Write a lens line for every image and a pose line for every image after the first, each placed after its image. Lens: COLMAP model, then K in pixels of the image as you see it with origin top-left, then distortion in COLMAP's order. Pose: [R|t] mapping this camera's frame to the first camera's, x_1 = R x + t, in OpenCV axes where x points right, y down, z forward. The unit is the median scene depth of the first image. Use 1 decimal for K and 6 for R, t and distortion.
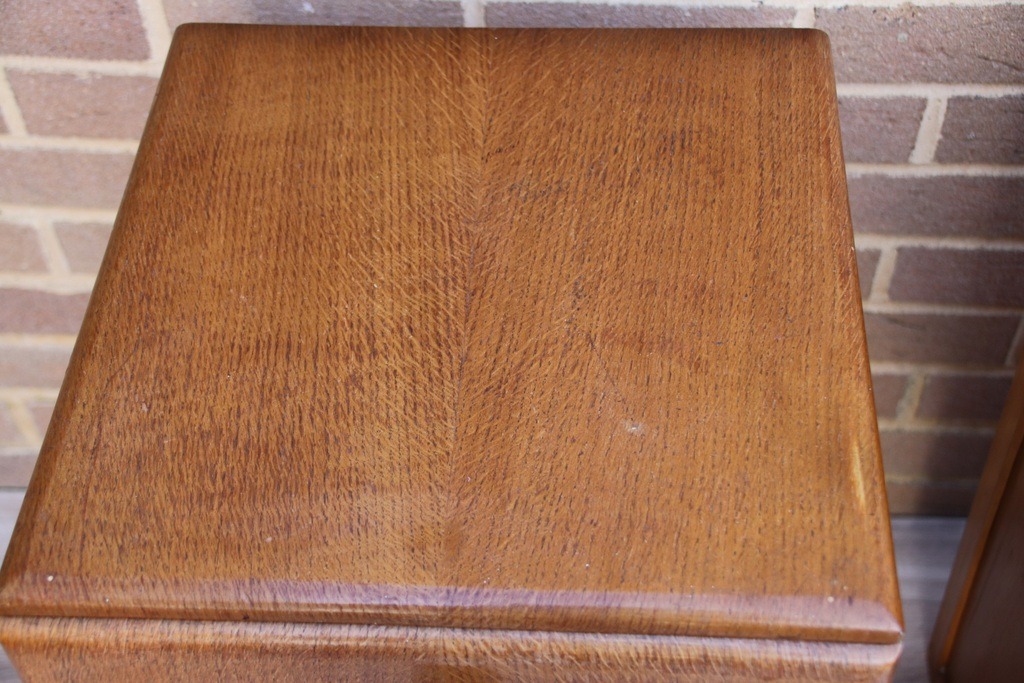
lens RADIAL K [[1453.8, 0, 510.6], [0, 1453.8, 365.0], [0, 0, 1]] dist [0.077013, 0.626859]
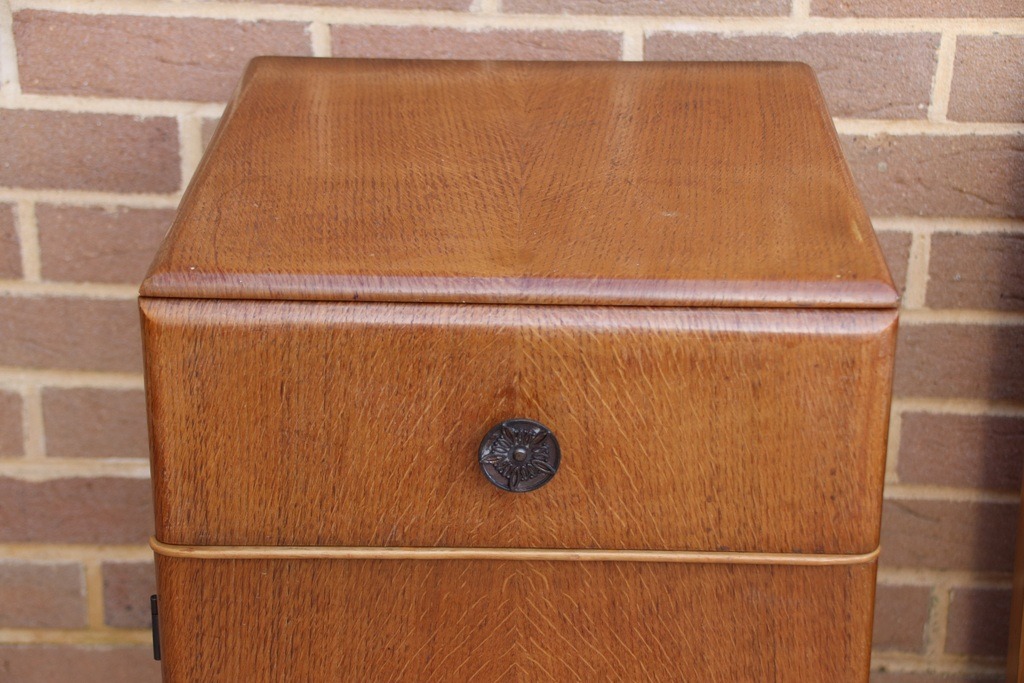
lens RADIAL K [[1943.0, 0, 513.6], [0, 1943.0, 361.1], [0, 0, 1]] dist [0.266304, 1.401753]
pose [[0.998719, 0.021034, 0.046012, -0.071158], [-0.000250, 0.911518, -0.411260, 0.504544], [-0.050591, 0.410722, 0.910356, -0.252601]]
